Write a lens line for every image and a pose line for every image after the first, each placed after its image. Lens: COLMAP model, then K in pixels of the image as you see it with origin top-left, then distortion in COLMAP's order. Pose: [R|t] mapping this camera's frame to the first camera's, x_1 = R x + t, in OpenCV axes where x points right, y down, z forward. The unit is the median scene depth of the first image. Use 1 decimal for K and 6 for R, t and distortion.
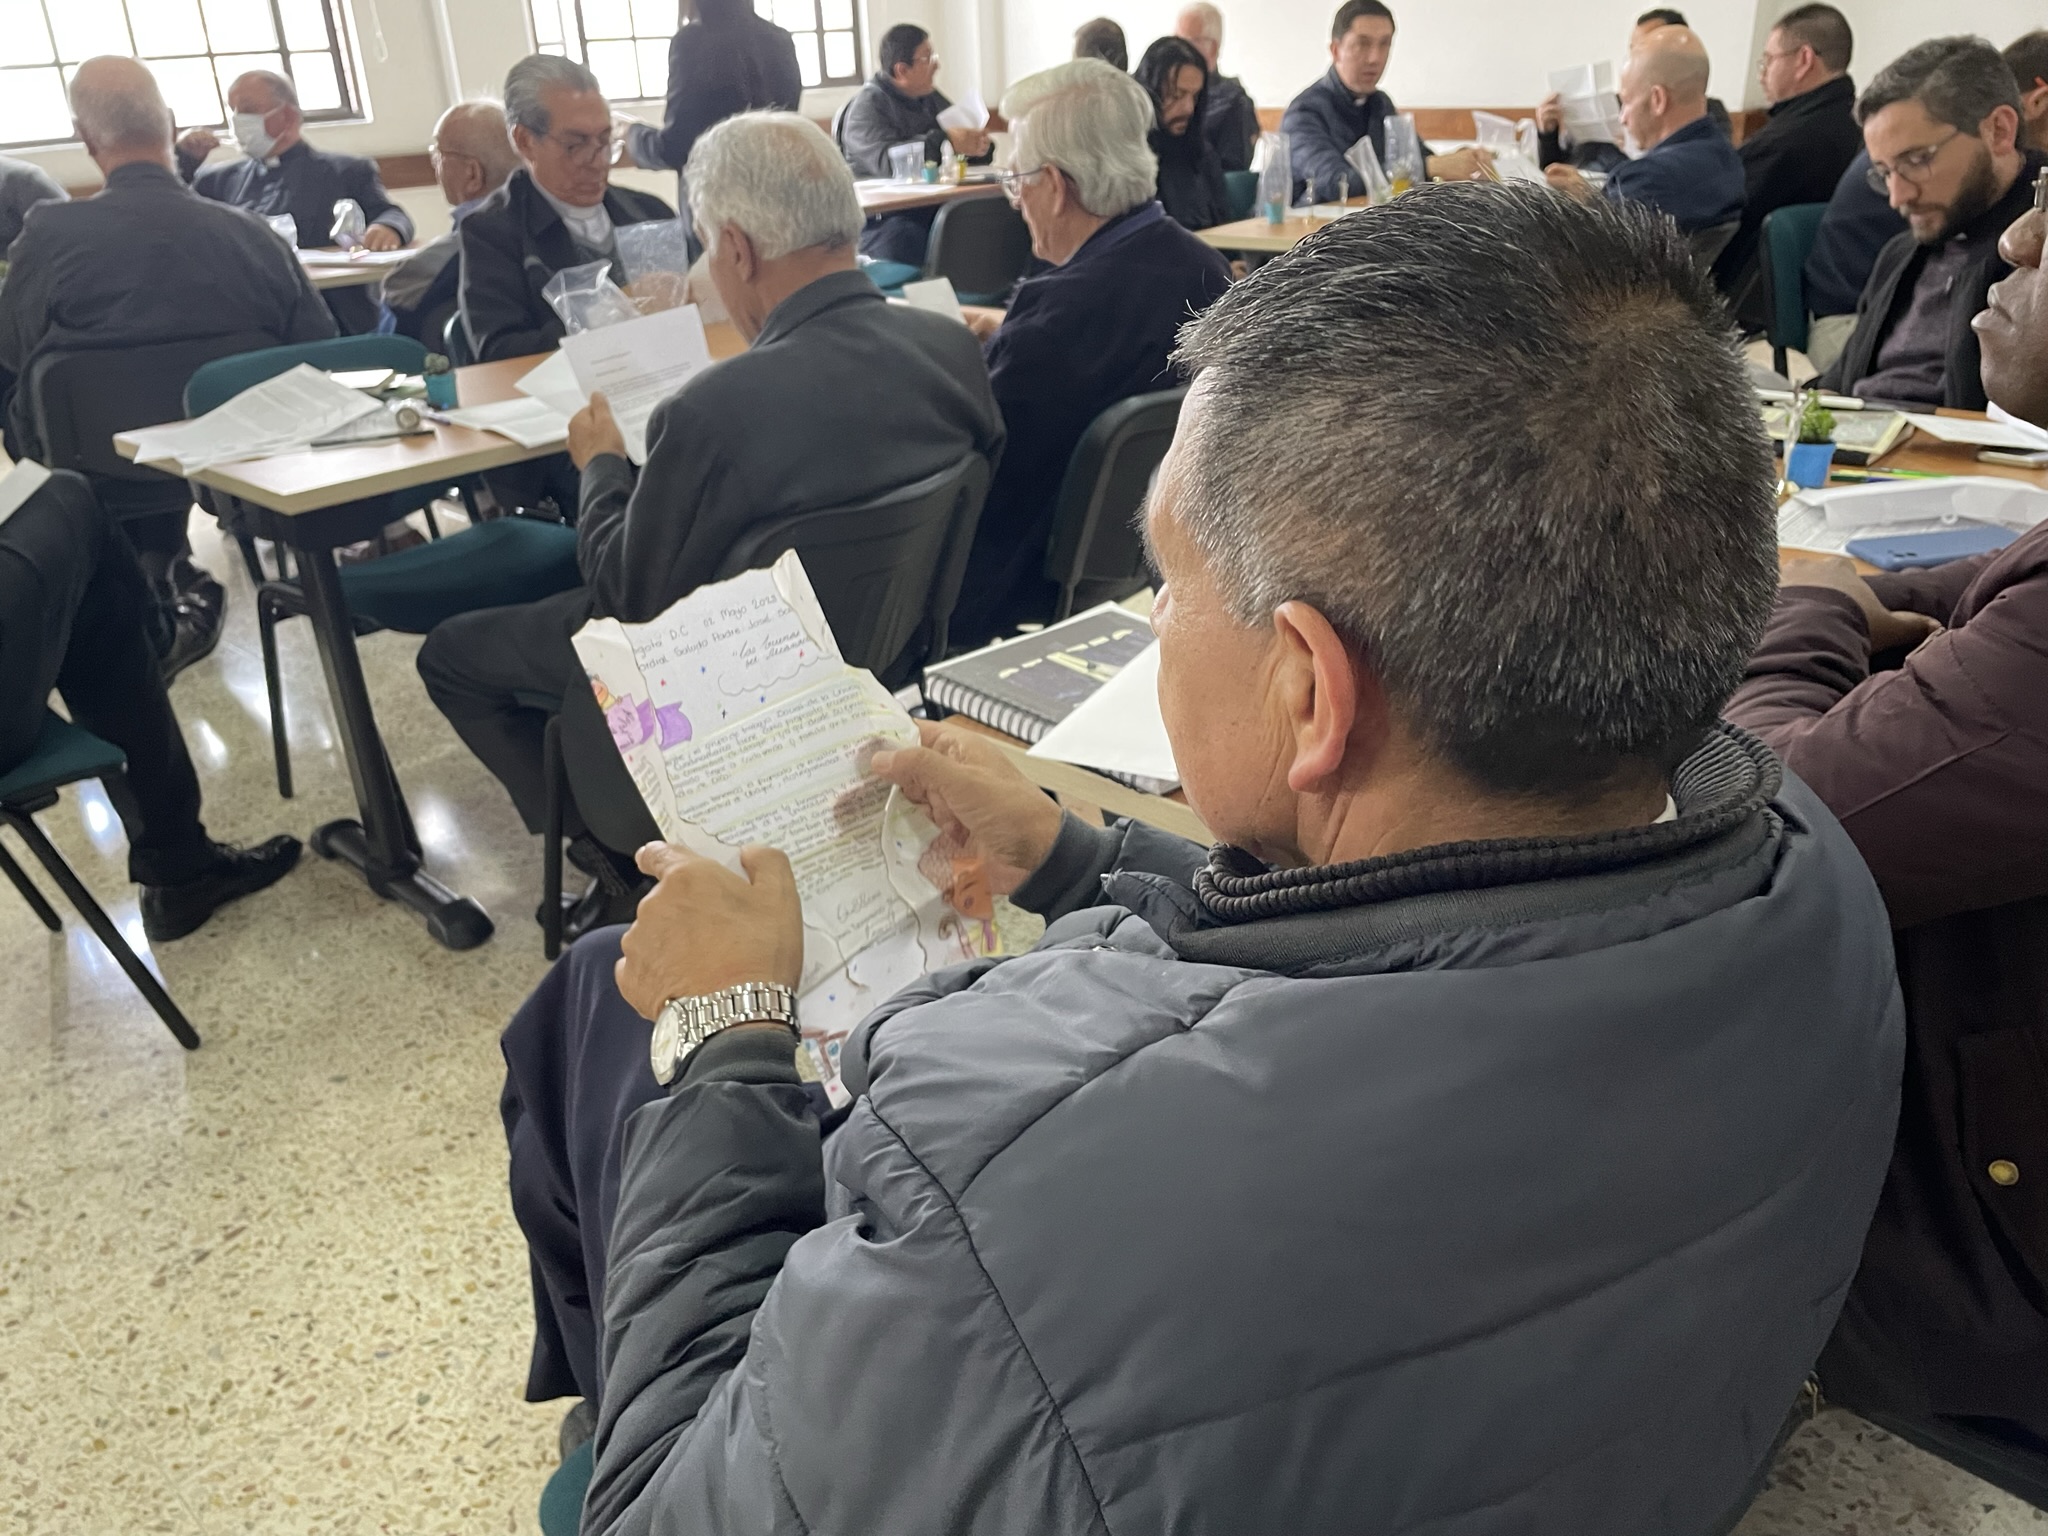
lens RADIAL K [[1540.8, 0, 976.0], [0, 1540.8, 763.4], [0, 0, 1]] dist [0.086347, -0.108437]
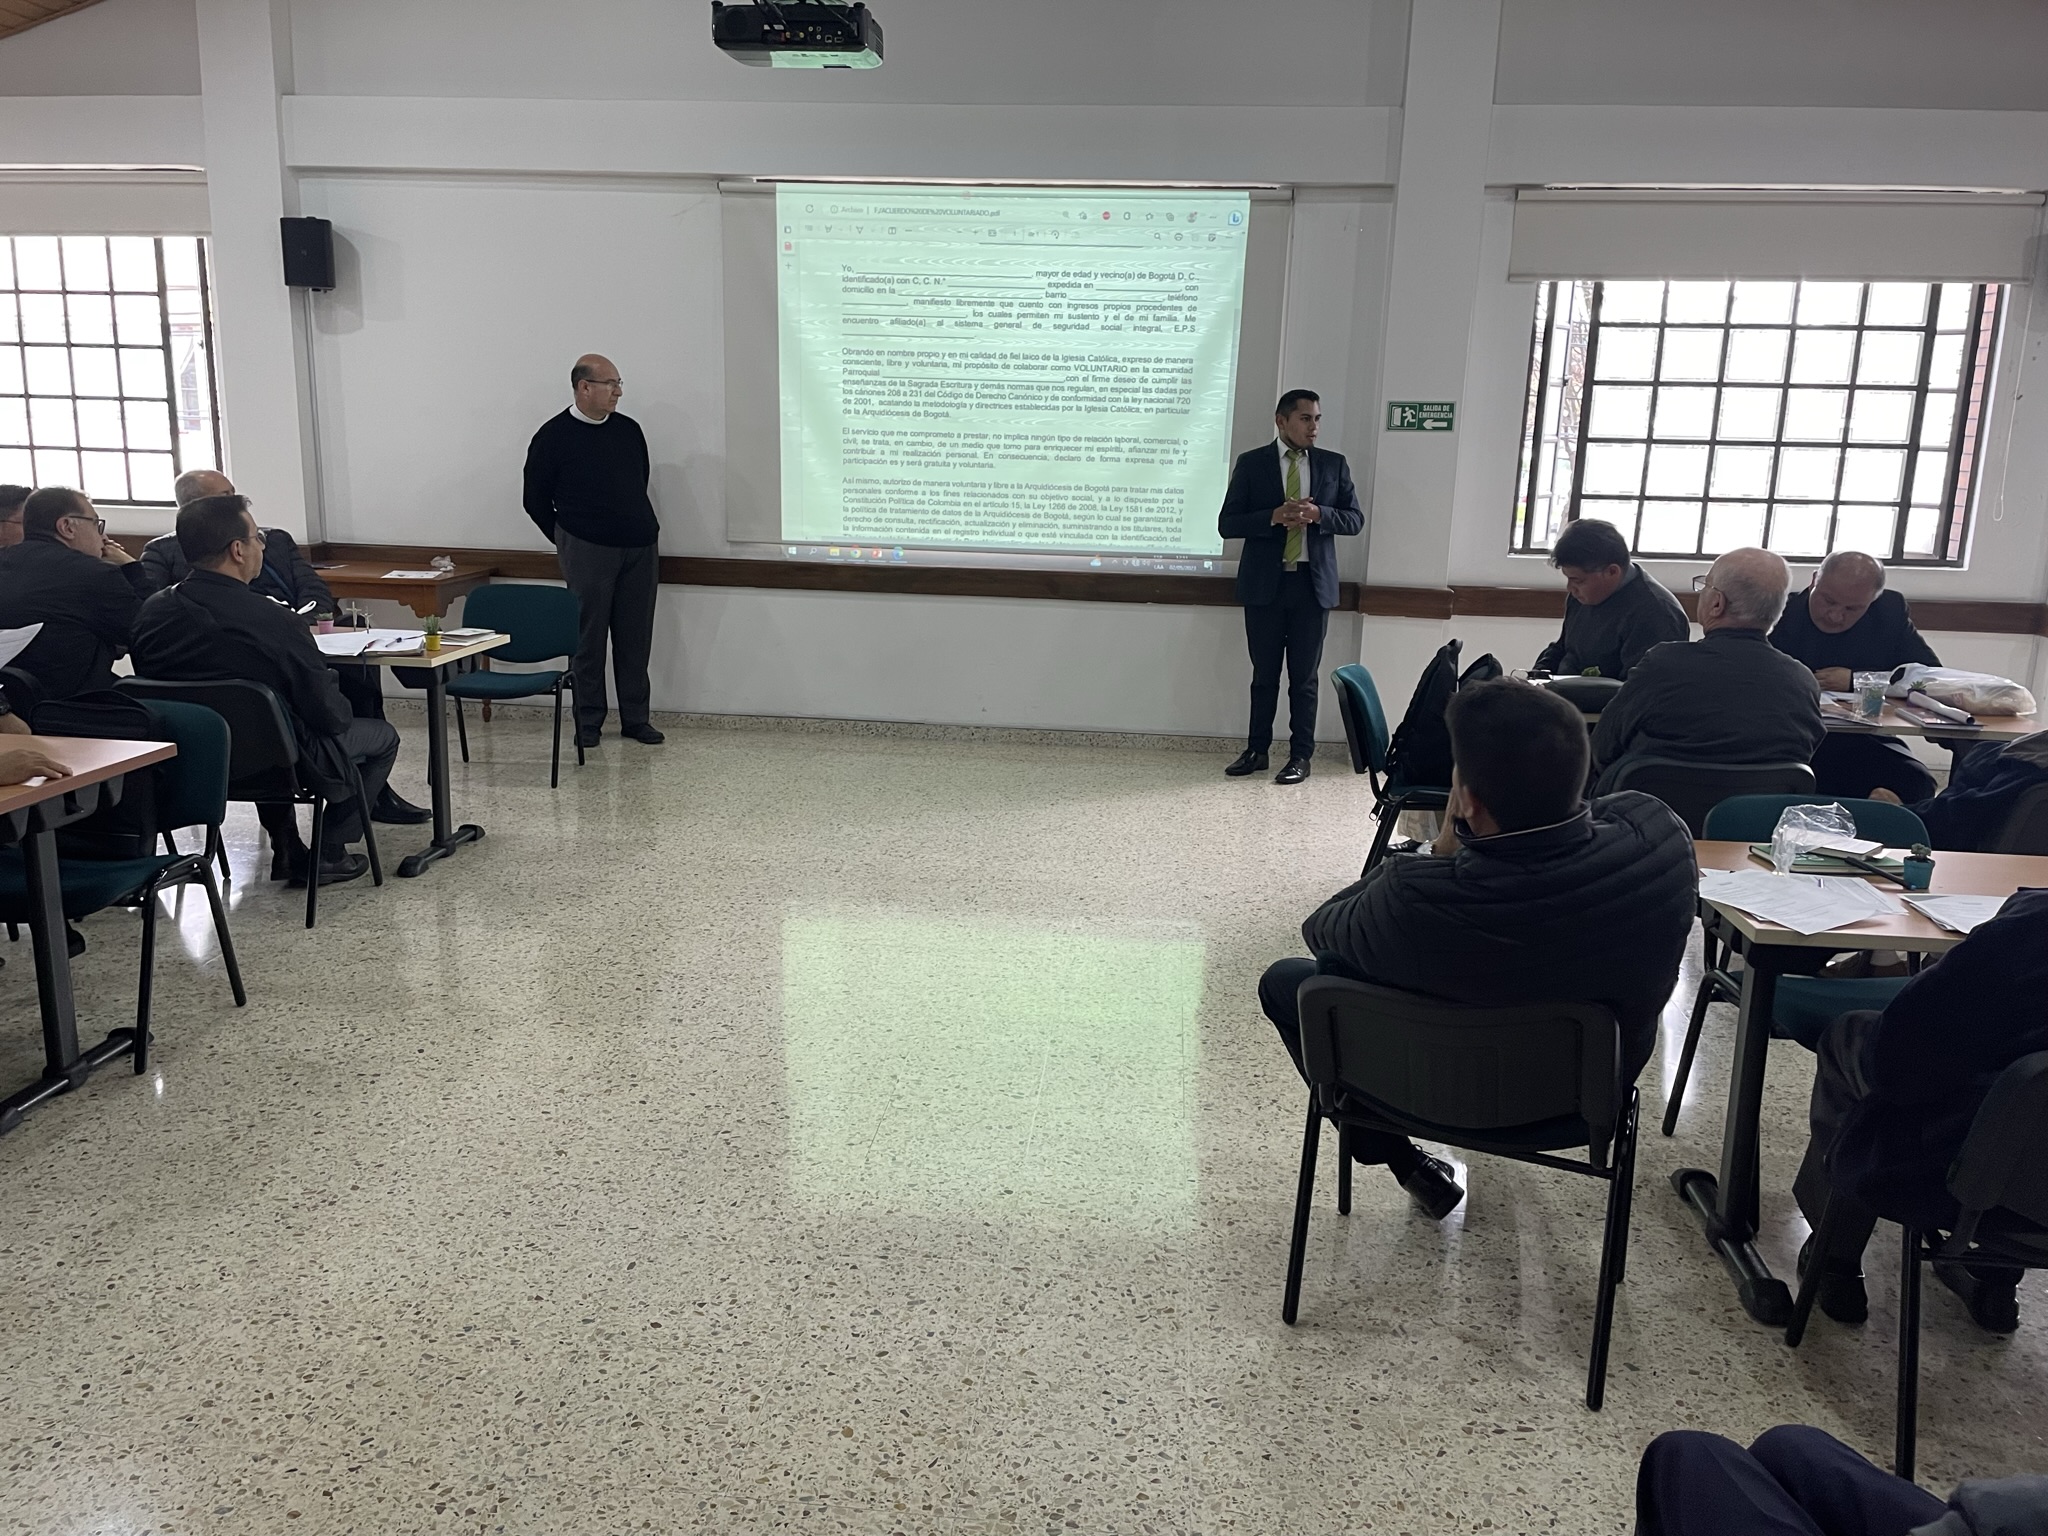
lens RADIAL K [[1540.8, 0, 1012.6], [0, 1540.8, 742.8], [0, 0, 1]] dist [0.086347, -0.108437]
pose [[0.622257, 0.220681, -0.751063, 0.139716], [-0.382604, 0.922774, -0.045854, -0.015526], [0.682942, 0.315893, 0.658636, -0.390671]]
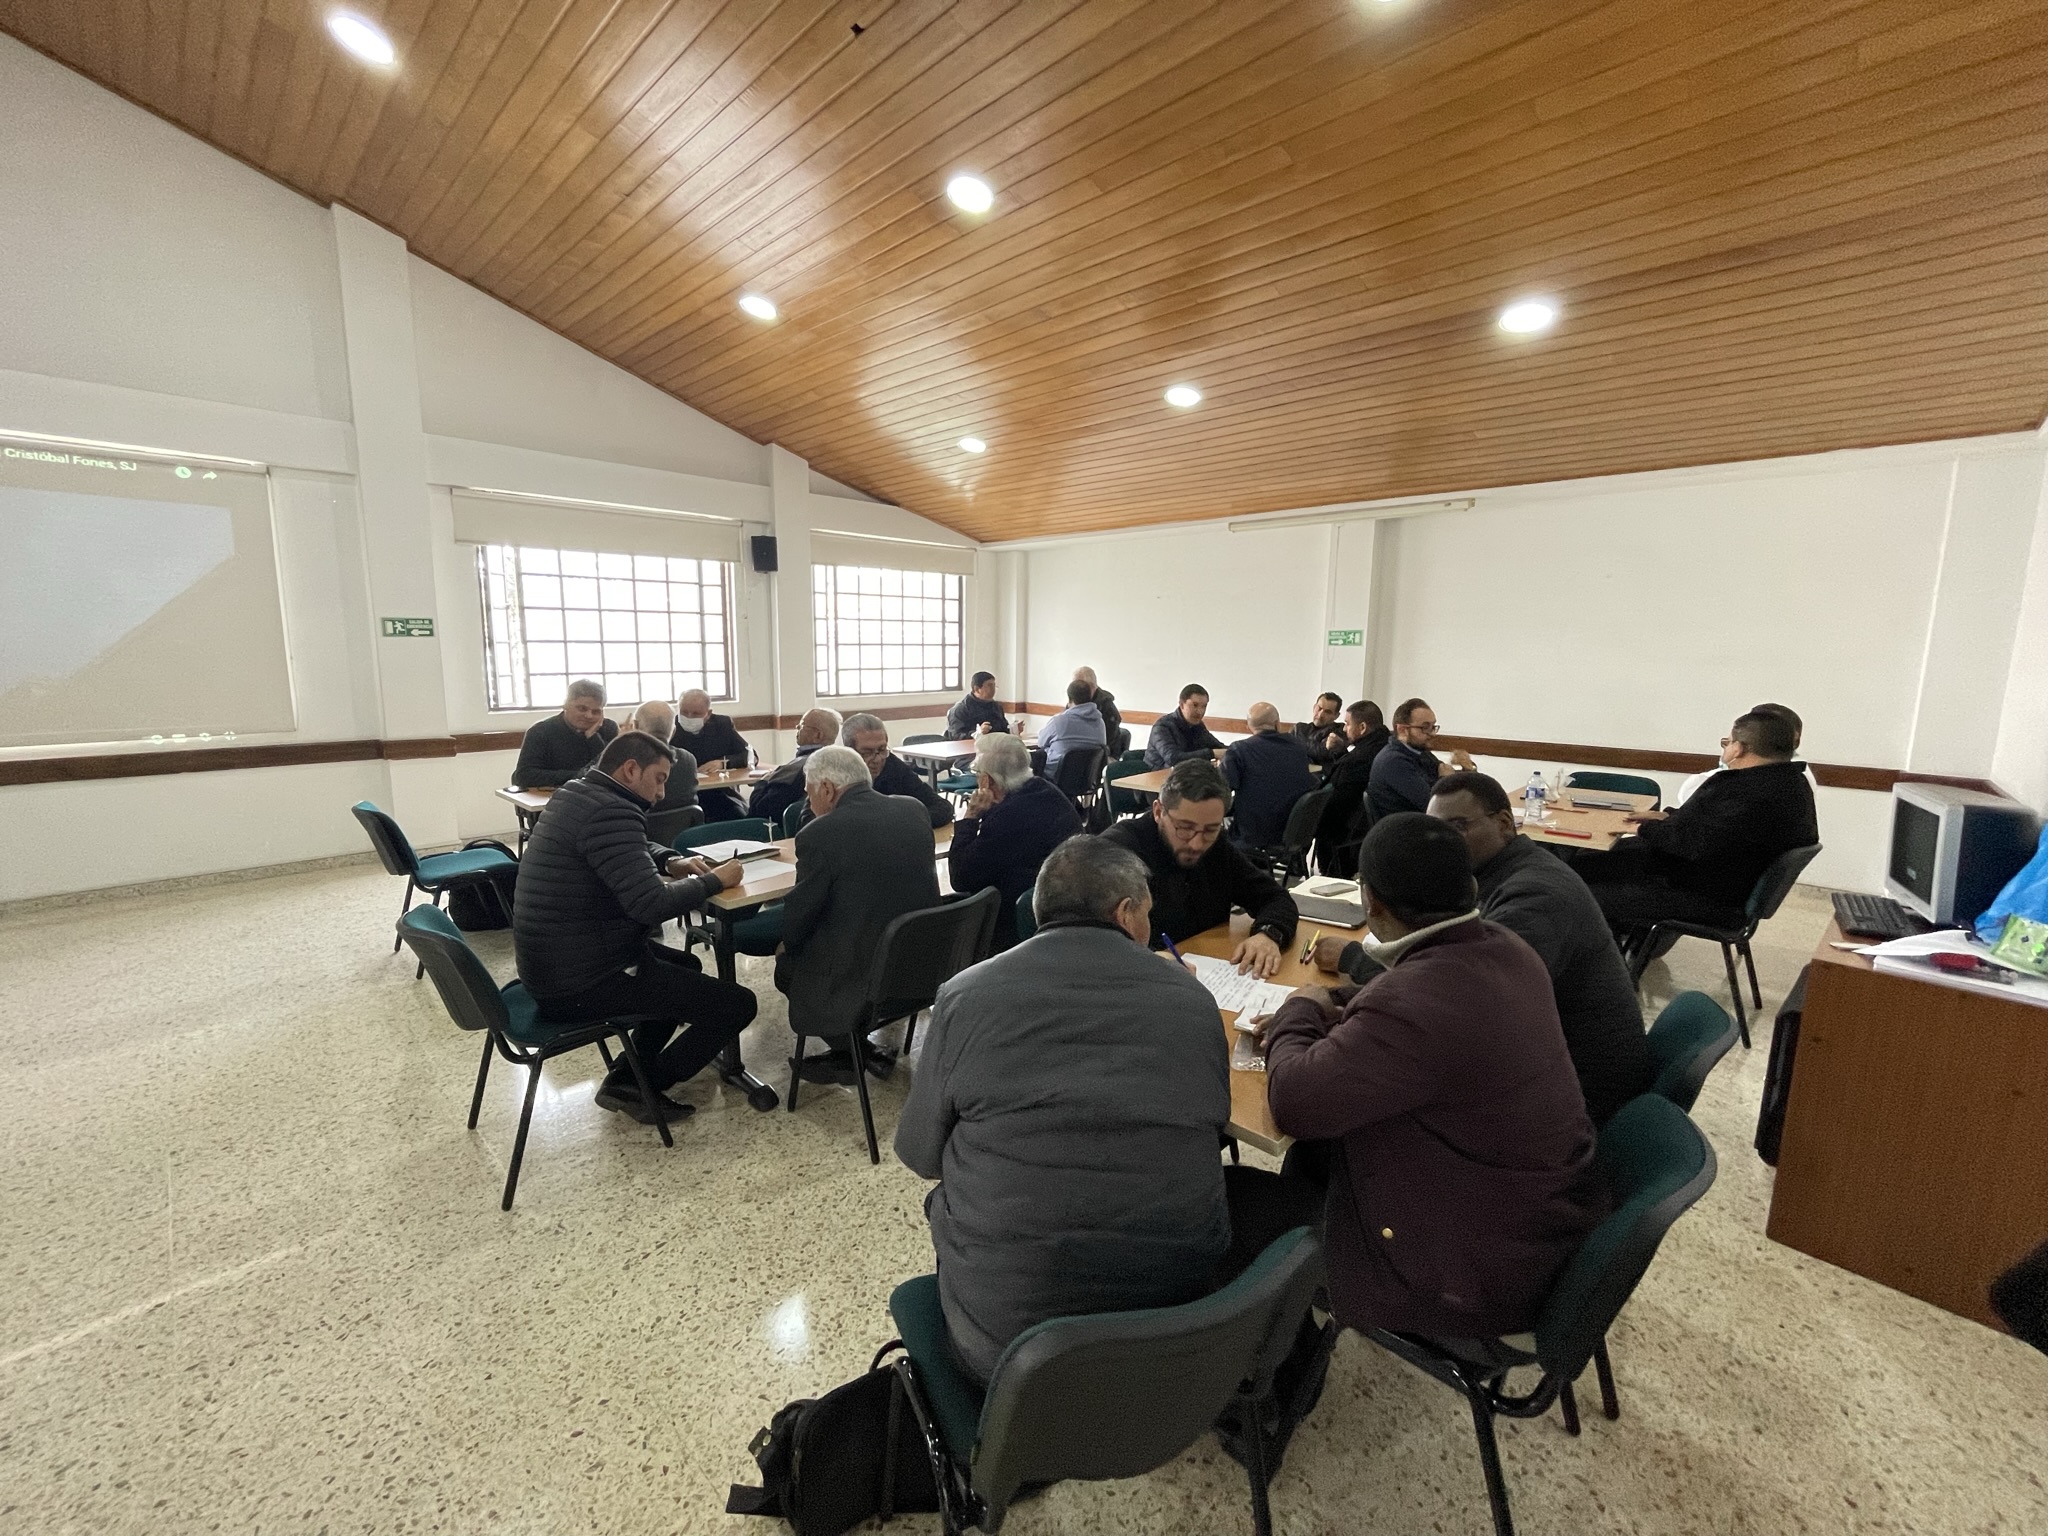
lens RADIAL K [[831.4, 0, 1009.7], [0, 831.4, 763.7], [0, 0, 1]] dist [0.009757, -0.001659]
pose [[0.998633, 0.051933, 0.005849, -0.034281], [-0.047934, 0.954784, -0.293411, -0.021214], [-0.020822, 0.292730, 0.955968, -0.322413]]
